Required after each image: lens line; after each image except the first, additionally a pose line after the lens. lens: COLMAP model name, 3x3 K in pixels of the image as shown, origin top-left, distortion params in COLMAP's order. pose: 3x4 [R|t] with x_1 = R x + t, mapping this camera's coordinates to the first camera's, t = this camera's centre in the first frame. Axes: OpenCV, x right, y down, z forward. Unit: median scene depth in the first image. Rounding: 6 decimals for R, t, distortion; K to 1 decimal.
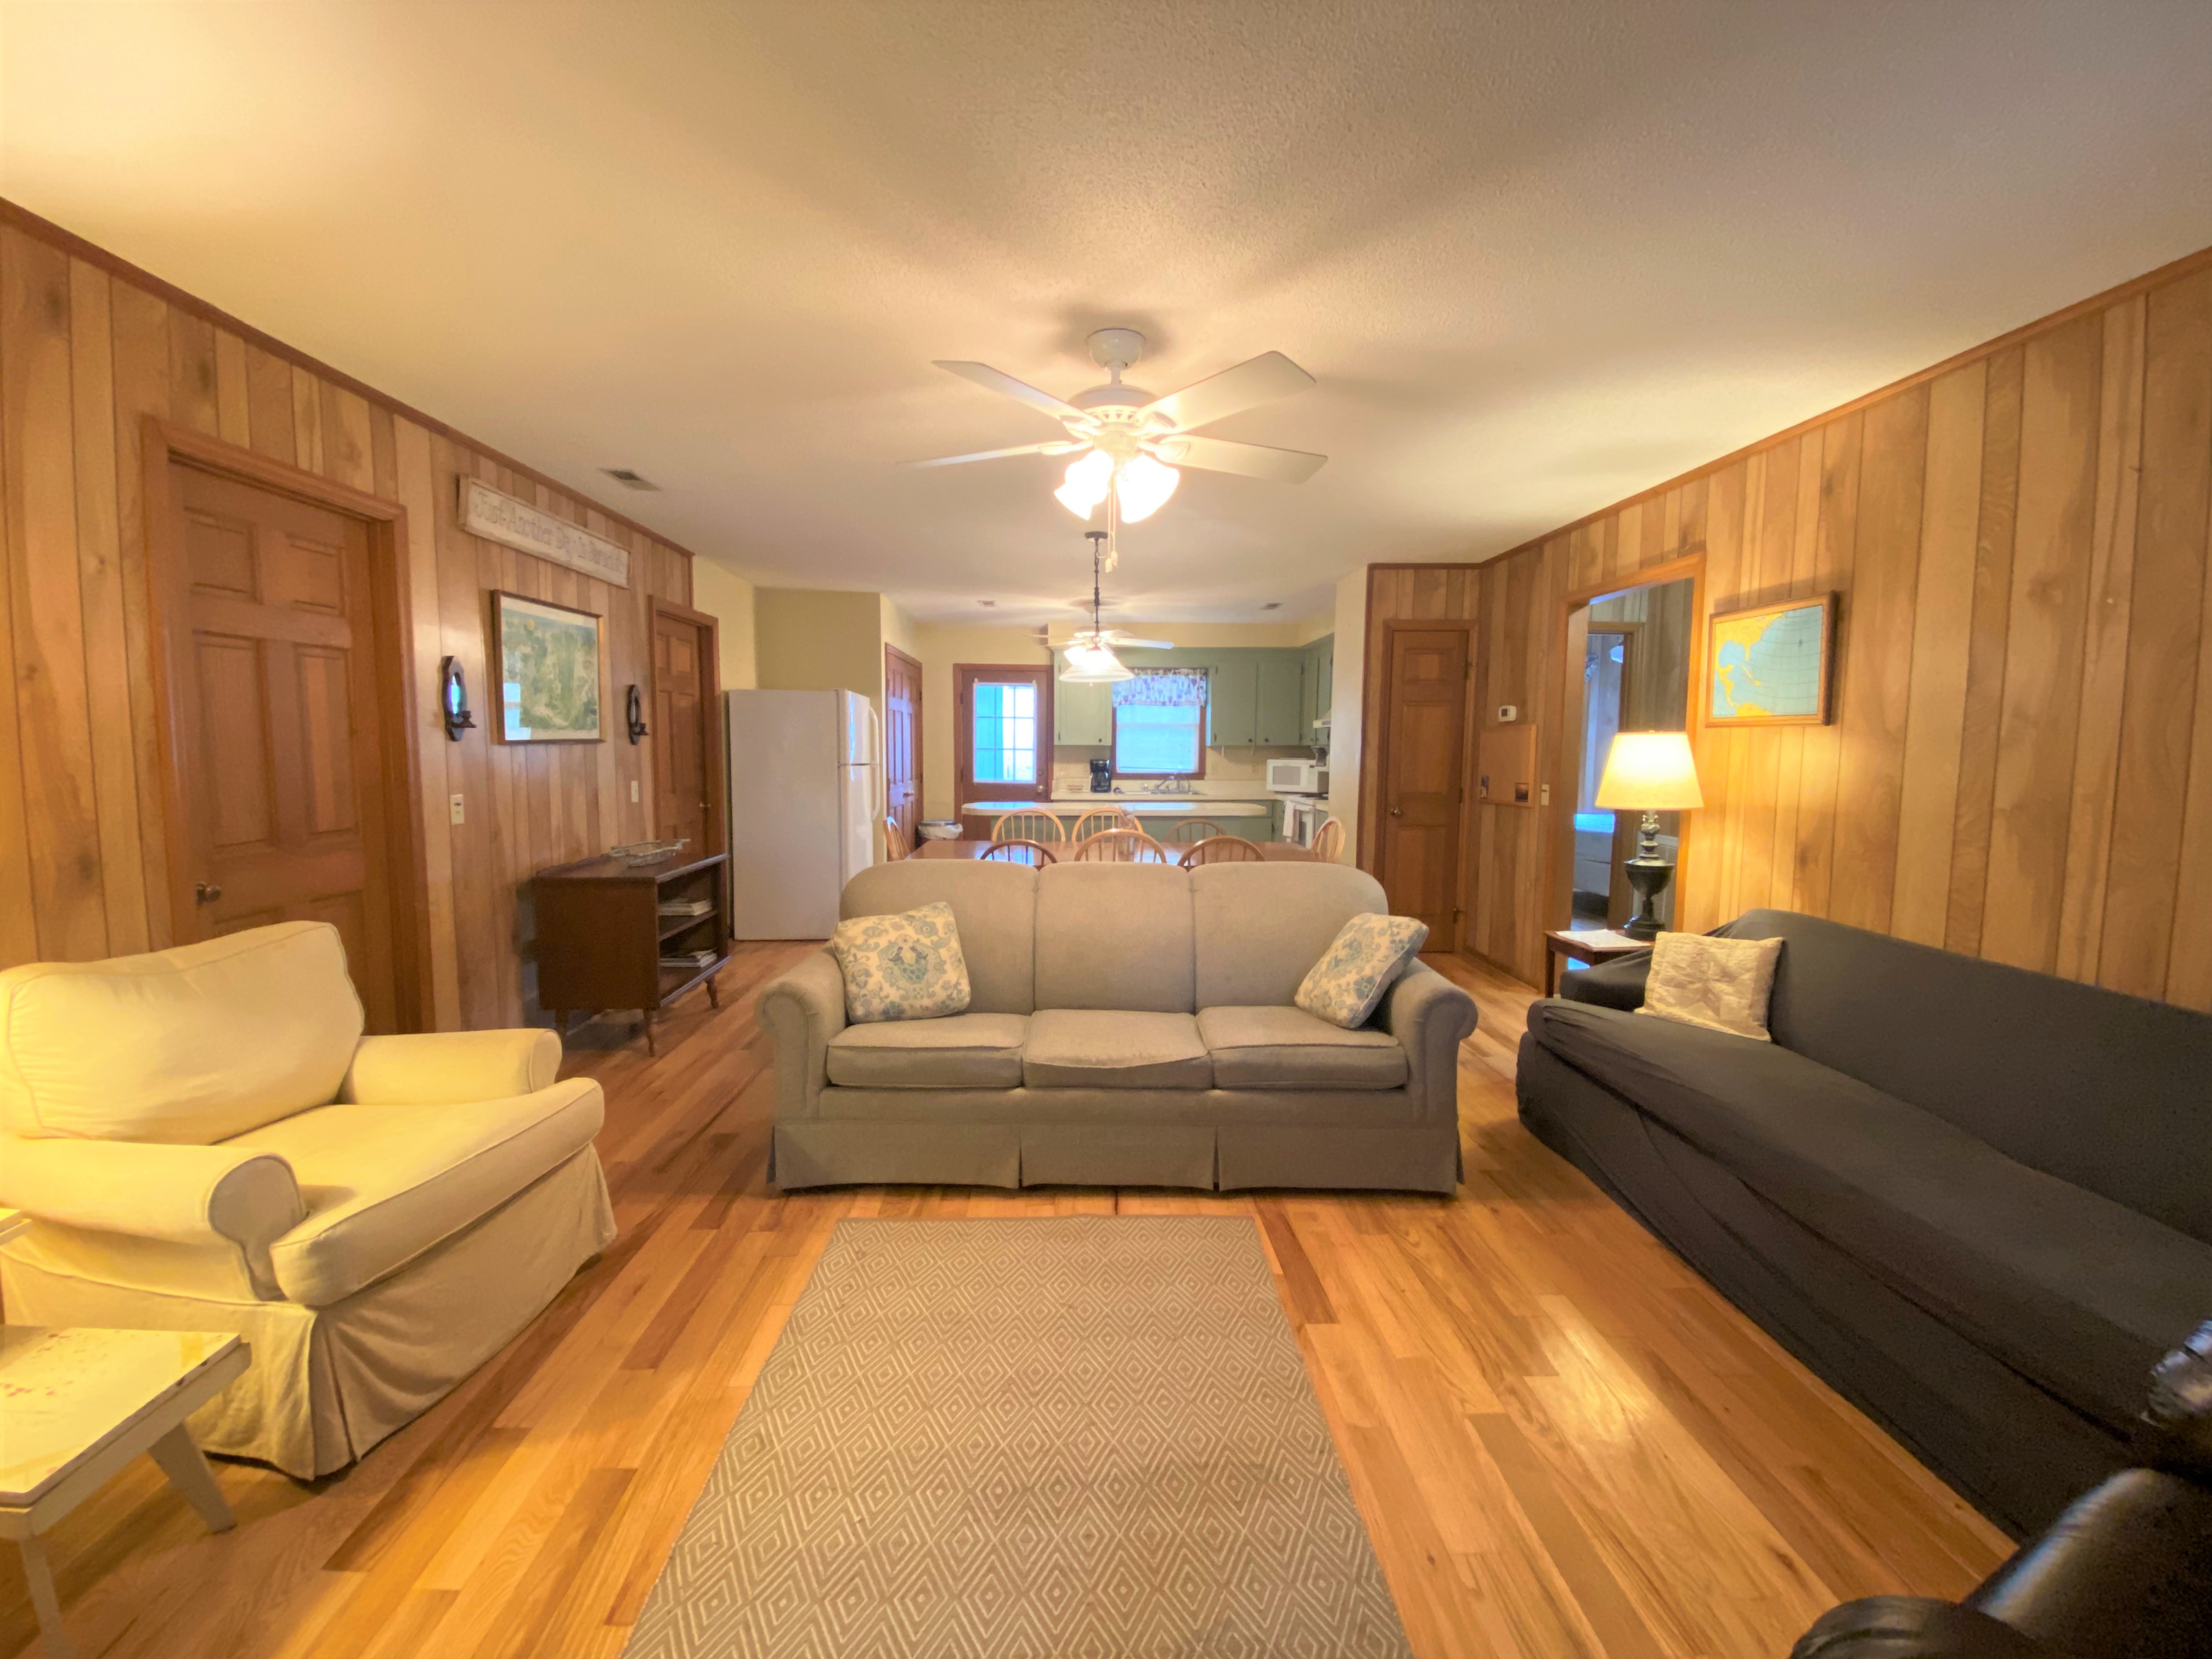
lens RADIAL K [[932.6, 0, 1095.7], [0, 932.6, 832.4], [0, 0, 1]] dist [-0.011585, -0.002481]
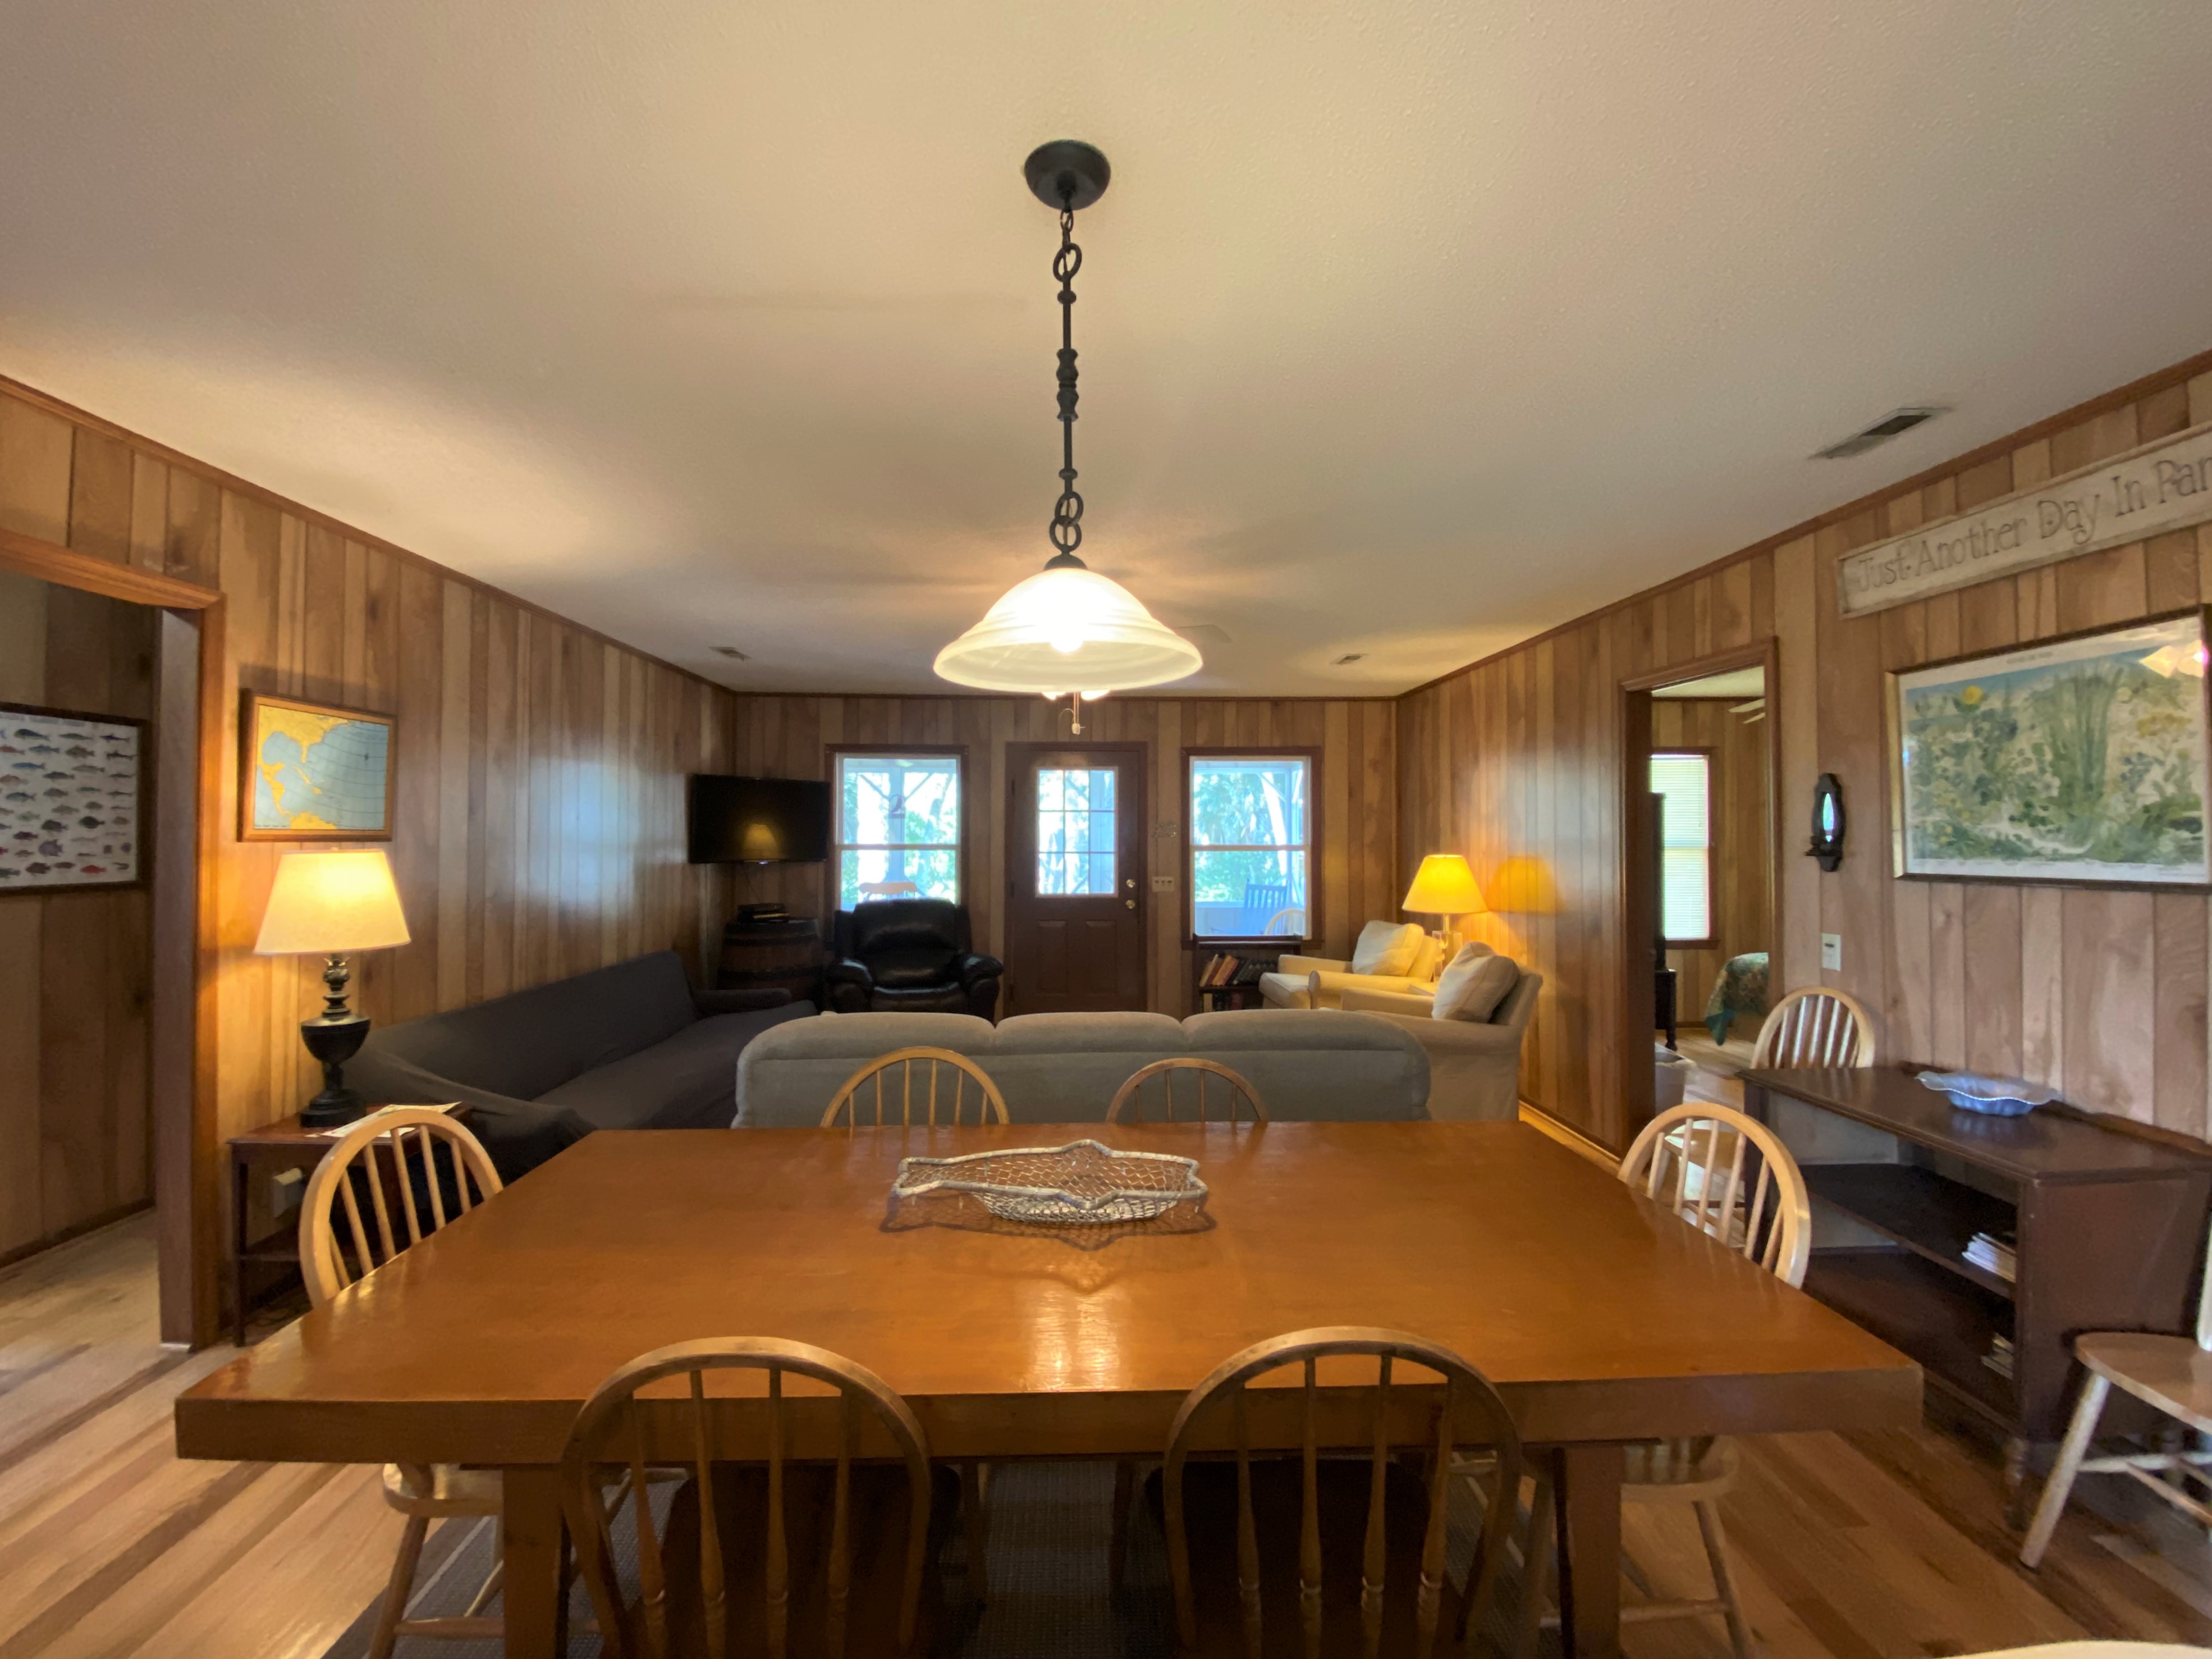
lens RADIAL K [[932.7, 0, 1097.6], [0, 932.7, 838.5], [0, 0, 1]] dist [-0.011585, -0.002481]
pose [[-0.999744, -0.010393, -0.020121, 0.000566], [-0.012207, 0.995662, 0.092241, -0.181357], [0.019075, 0.092463, -0.995533, 1.661778]]
